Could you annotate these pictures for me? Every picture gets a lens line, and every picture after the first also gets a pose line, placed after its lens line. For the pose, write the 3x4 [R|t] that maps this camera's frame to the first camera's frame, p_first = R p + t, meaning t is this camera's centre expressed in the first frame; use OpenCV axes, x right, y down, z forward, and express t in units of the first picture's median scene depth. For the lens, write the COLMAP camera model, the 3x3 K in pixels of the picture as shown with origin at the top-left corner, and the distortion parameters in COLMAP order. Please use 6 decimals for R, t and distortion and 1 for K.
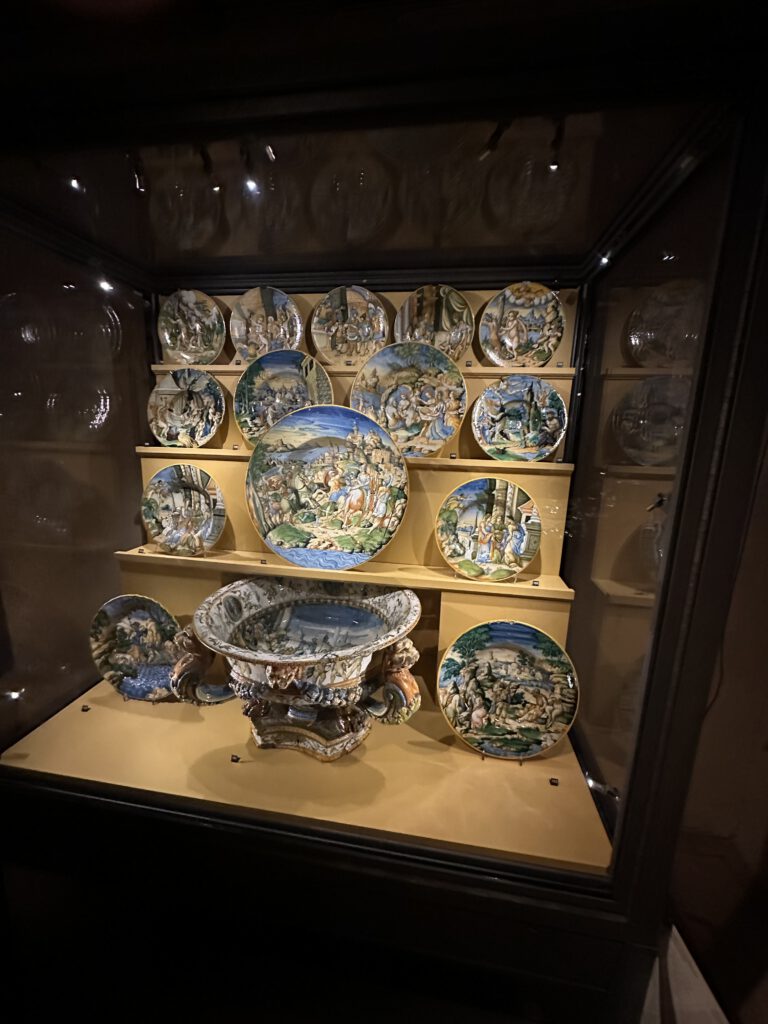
lens RADIAL K [[408.0, 0, 382.5], [0, 408.0, 510.3], [0, 0, 1]] dist [-0.000015, 0.000274]
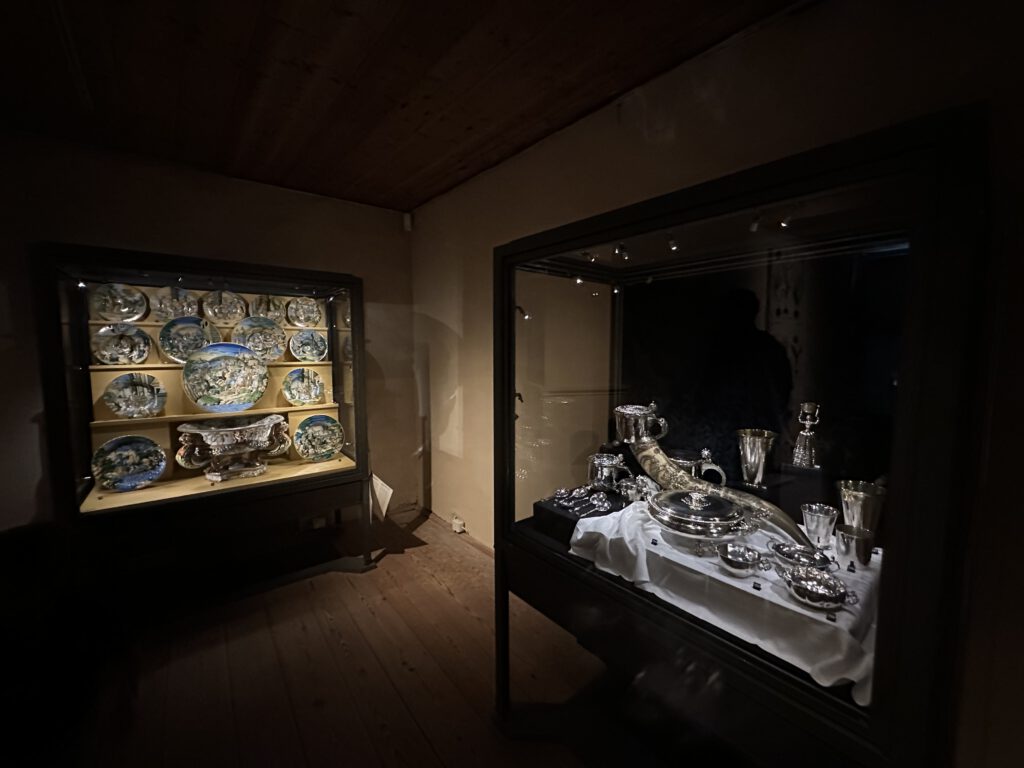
lens RADIAL K [[408.0, 0, 512.8], [0, 408.0, 379.6], [0, 0, 1]] dist [-0.000015, 0.000274]
pose [[0.672159, -0.085980, 0.735397, -0.736975], [0.159764, 0.986679, -0.030667, 0.281337], [-0.722964, 0.138104, 0.676942, -1.703278]]
